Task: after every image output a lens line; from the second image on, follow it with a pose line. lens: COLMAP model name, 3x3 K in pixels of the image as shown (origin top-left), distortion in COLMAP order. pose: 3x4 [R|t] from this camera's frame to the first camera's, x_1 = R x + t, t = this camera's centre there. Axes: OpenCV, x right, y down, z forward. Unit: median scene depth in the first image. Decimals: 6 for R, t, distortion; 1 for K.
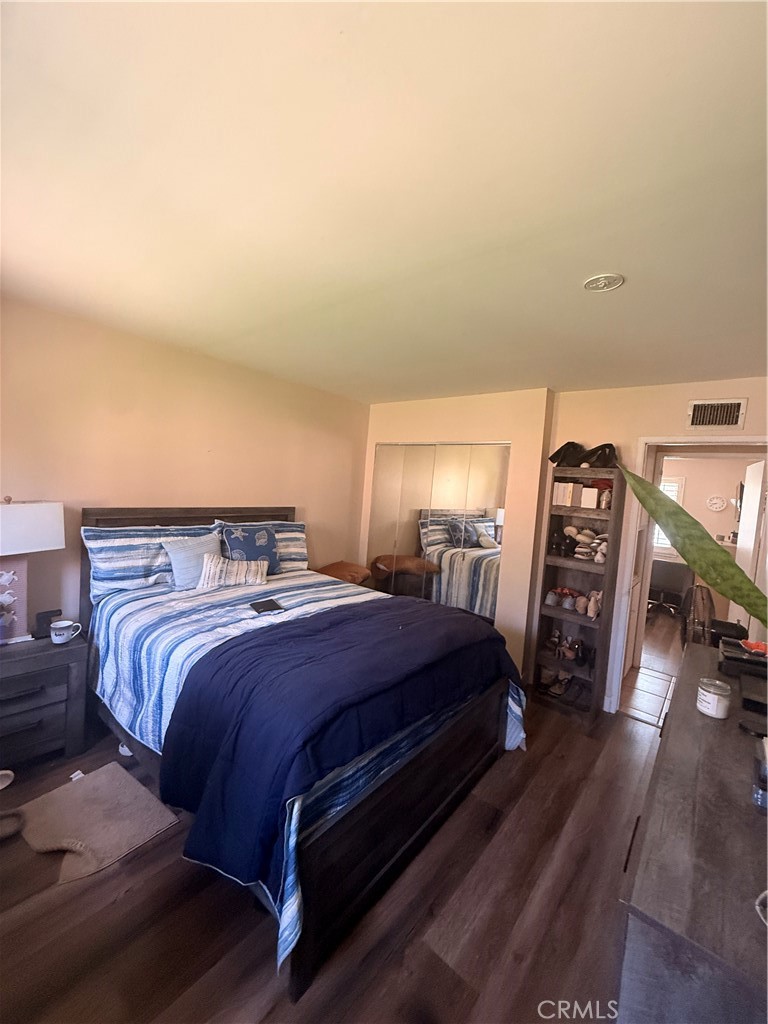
lens RADIAL K [[408.8, 0, 387.8], [0, 408.8, 509.9], [0, 0, 1]] dist [-0.000955, -0.000031]
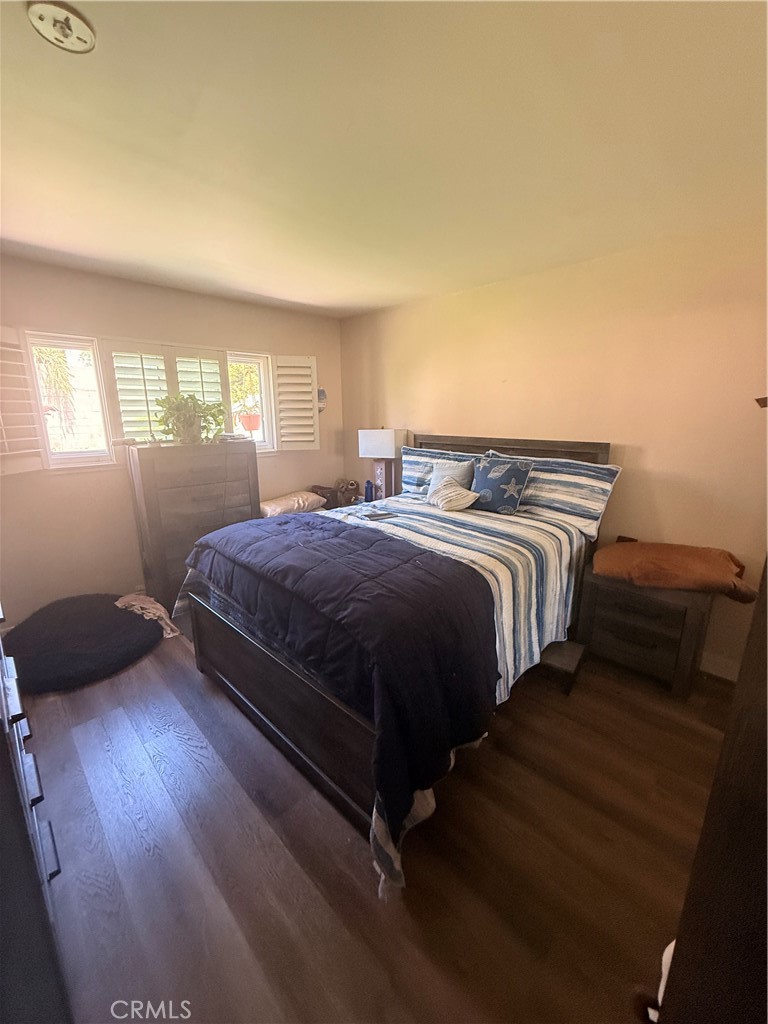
lens RADIAL K [[408.8, 0, 388.3], [0, 408.8, 508.8], [0, 0, 1]] dist [-0.000955, -0.000031]
pose [[-0.088517, 0.162660, -0.982704, 0.742521], [-0.071900, 0.982959, 0.169179, 0.015920], [0.993476, 0.085631, -0.075314, 0.977441]]
